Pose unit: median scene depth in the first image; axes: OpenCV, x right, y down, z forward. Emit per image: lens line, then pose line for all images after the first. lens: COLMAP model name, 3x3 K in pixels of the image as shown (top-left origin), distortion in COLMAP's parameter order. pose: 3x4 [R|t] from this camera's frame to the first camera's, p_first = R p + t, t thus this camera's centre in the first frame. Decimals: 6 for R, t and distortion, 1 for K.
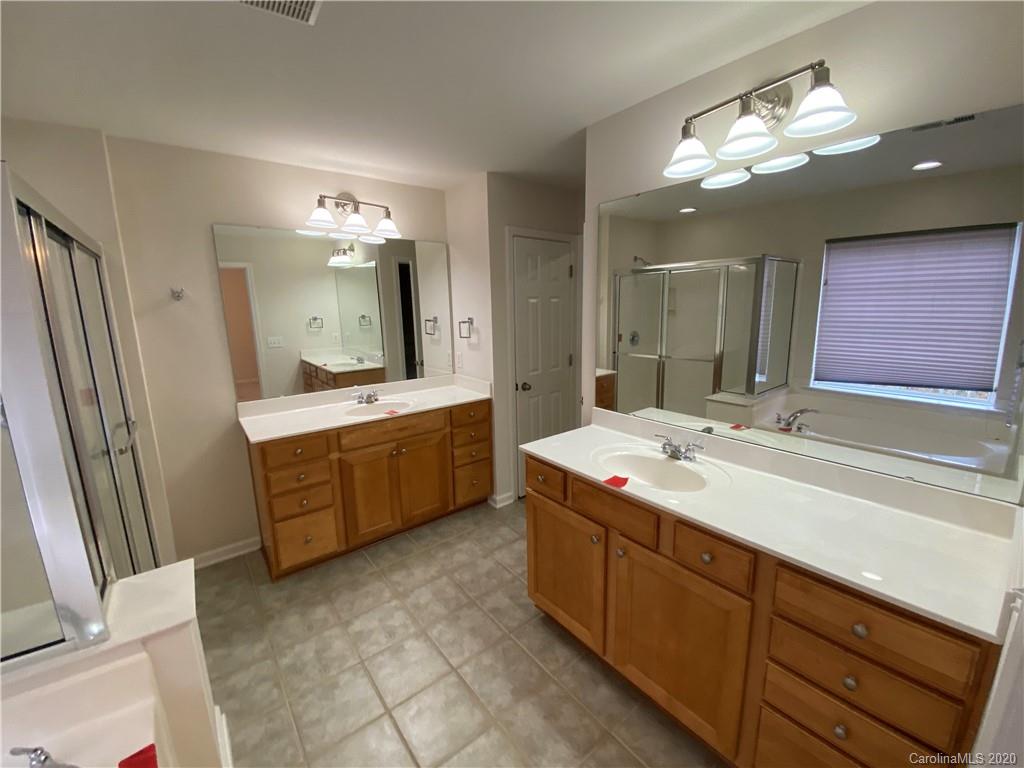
lens RADIAL K [[421.1, 0, 512.7], [0, 421.1, 379.1], [0, 0, 1]] dist [-0.002757, -0.000557]
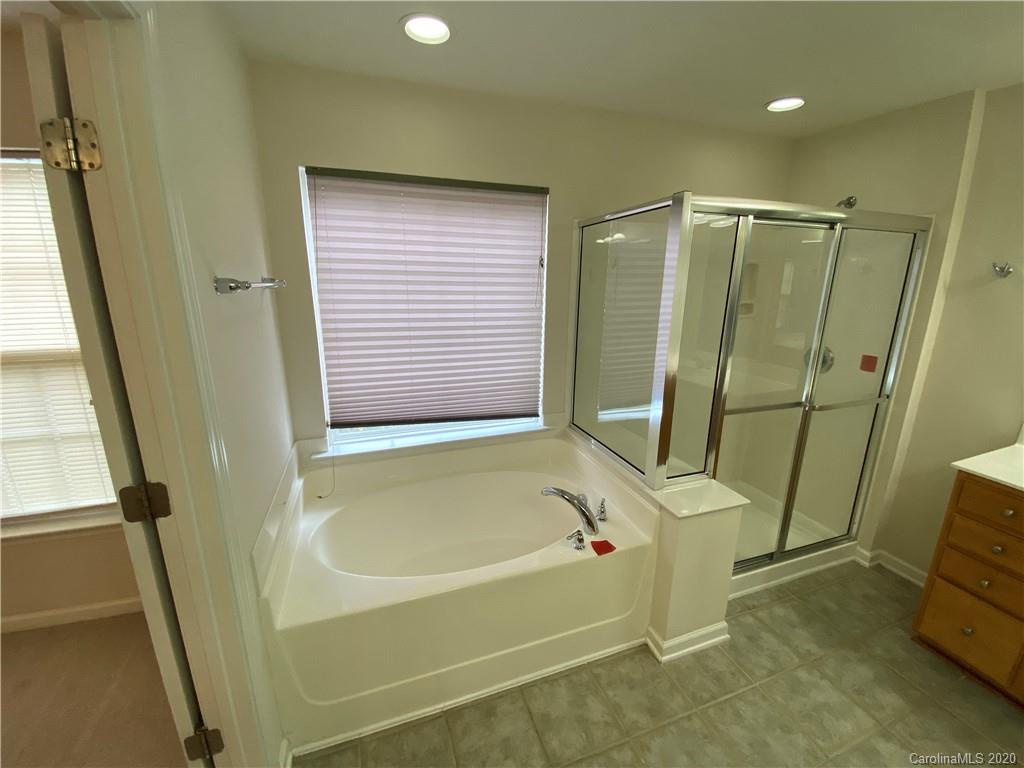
lens RADIAL K [[421.1, 0, 514.0], [0, 421.1, 382.4], [0, 0, 1]] dist [-0.002757, -0.000557]
pose [[-0.297305, 0.251715, -0.921005, 0.305422], [-0.182281, 0.931916, 0.313538, -0.091848], [0.937221, 0.261098, -0.231180, 0.410089]]
